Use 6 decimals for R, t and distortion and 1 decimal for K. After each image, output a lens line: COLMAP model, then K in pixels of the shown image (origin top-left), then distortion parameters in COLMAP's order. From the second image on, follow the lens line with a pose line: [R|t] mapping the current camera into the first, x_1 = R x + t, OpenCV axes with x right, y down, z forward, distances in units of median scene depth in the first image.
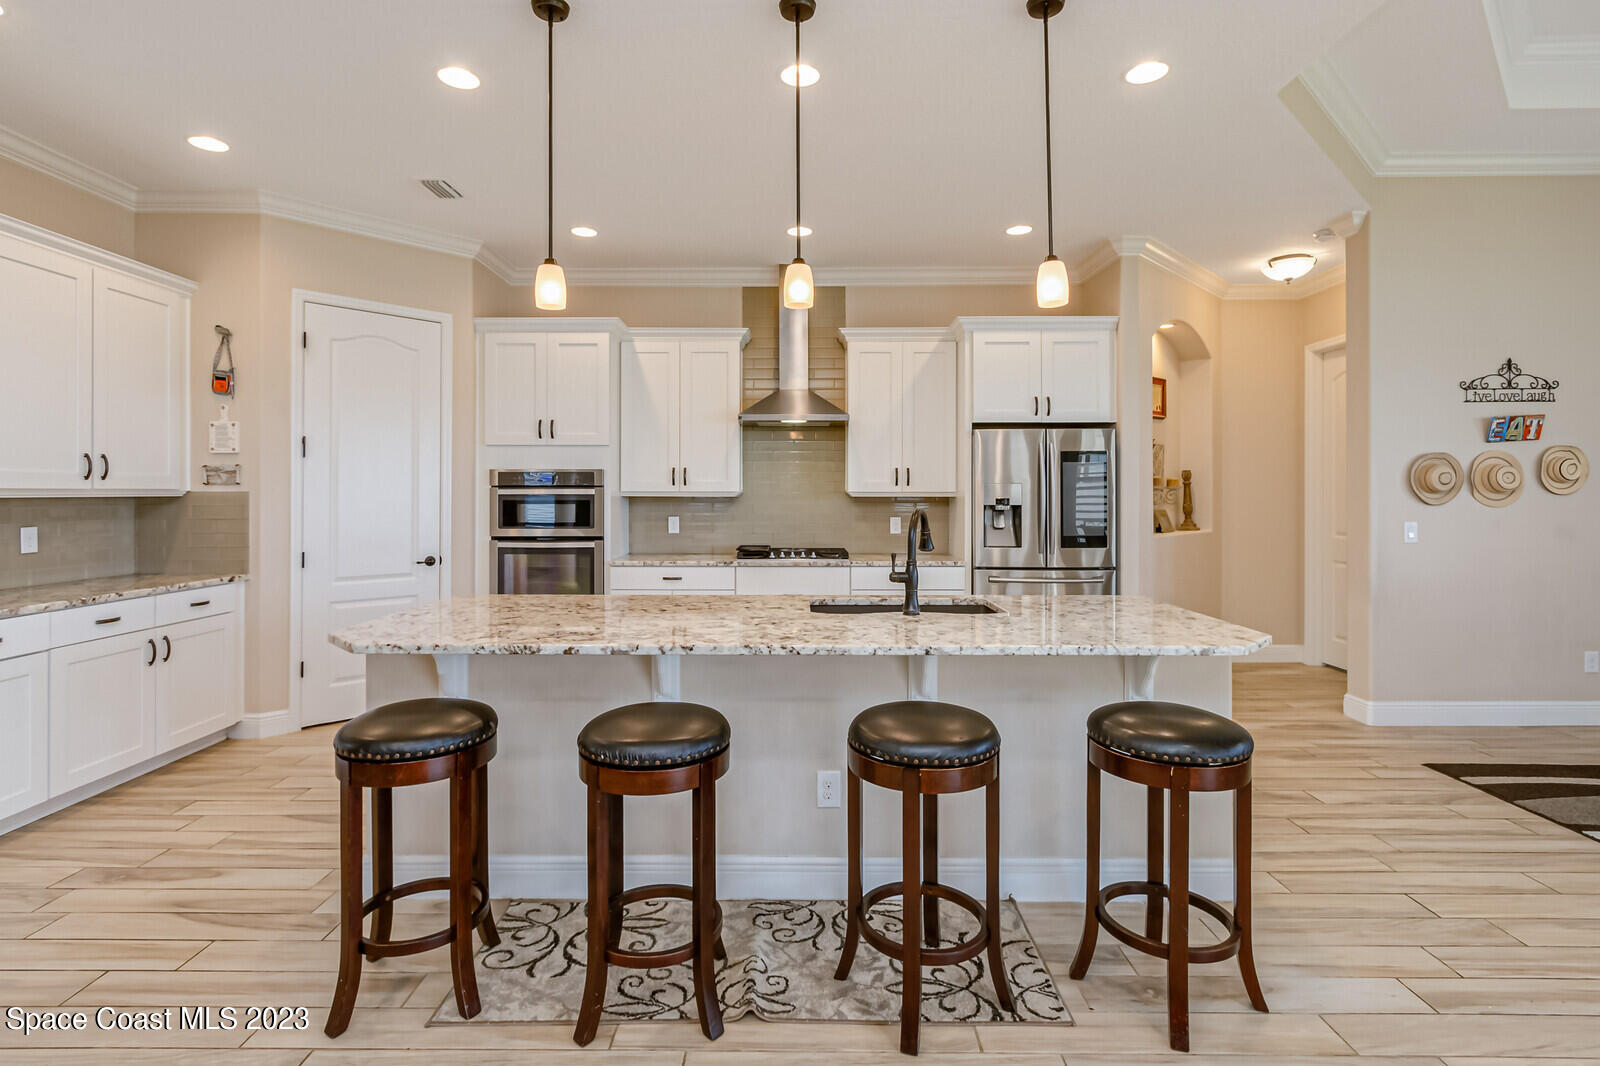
lens RADIAL K [[780.4, 0, 793.8], [0, 780.4, 492.6], [0, 0, 1]] dist [-0.000670, -0.000802]
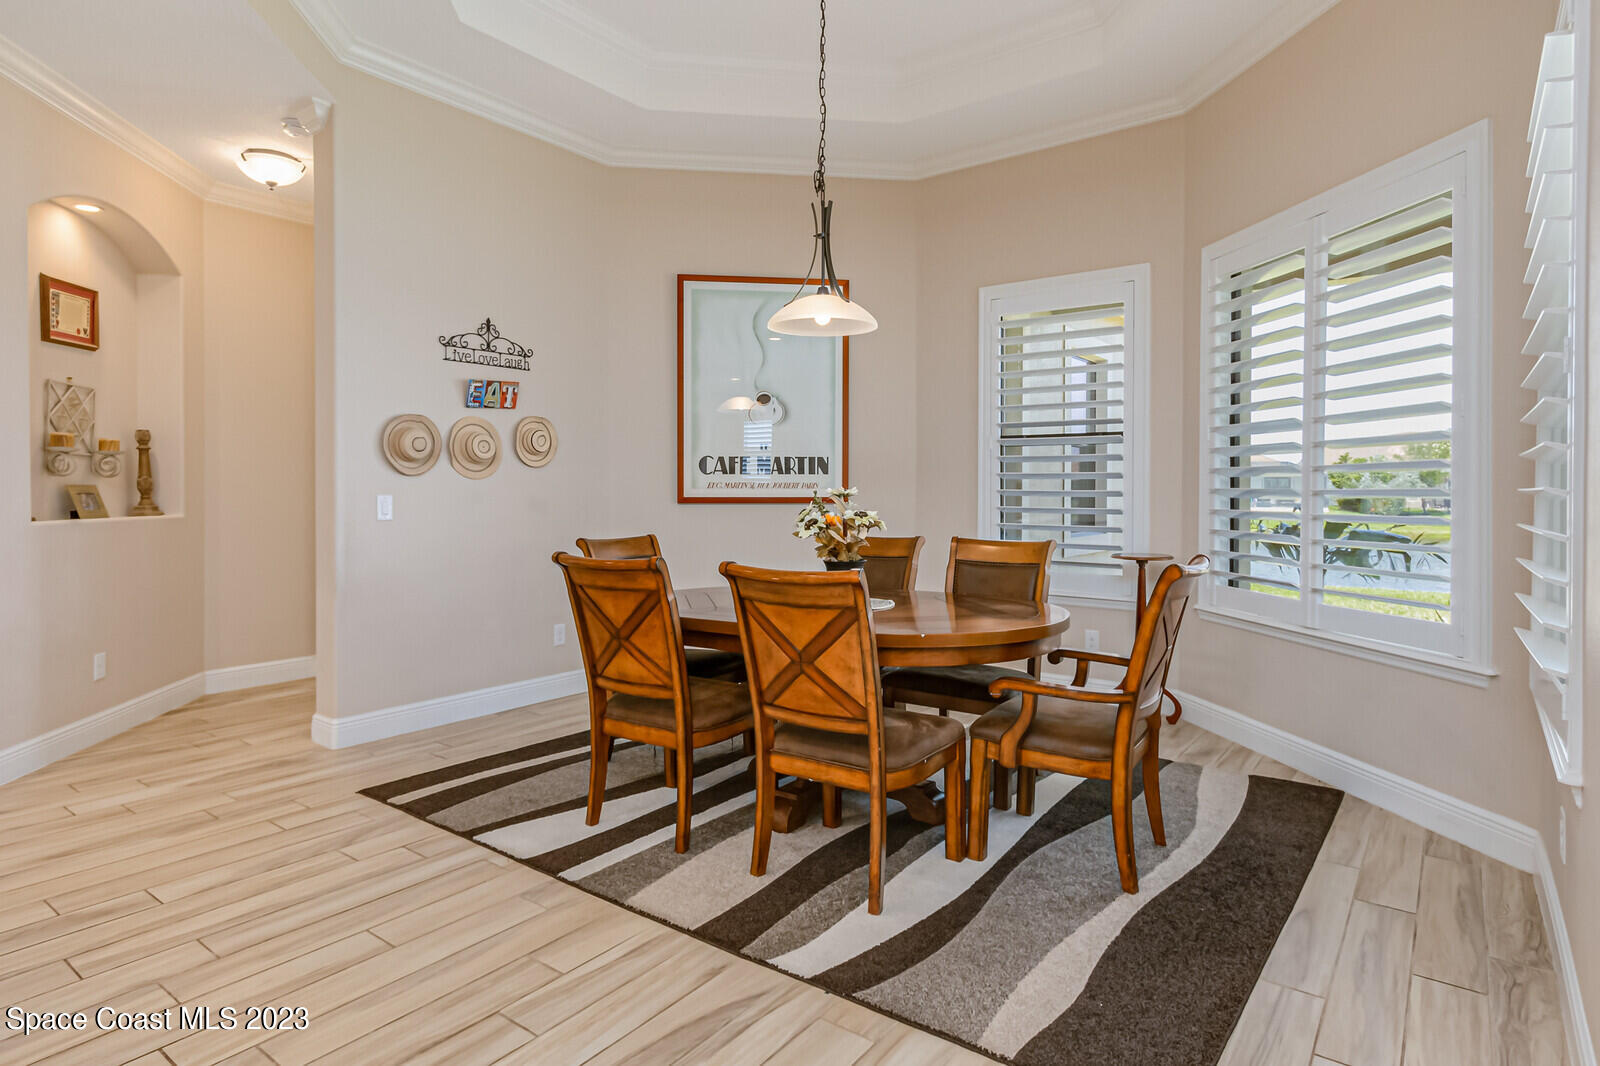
lens RADIAL K [[872.3, 0, 794.5], [0, 872.3, 499.5], [0, 0, 1]] dist [-0.000385, -0.002220]
pose [[0.594941, -0.005171, 0.803752, 0.277750], [-0.005556, 0.999929, 0.010546, 0.027565], [-0.803750, -0.010740, 0.594870, 0.083214]]
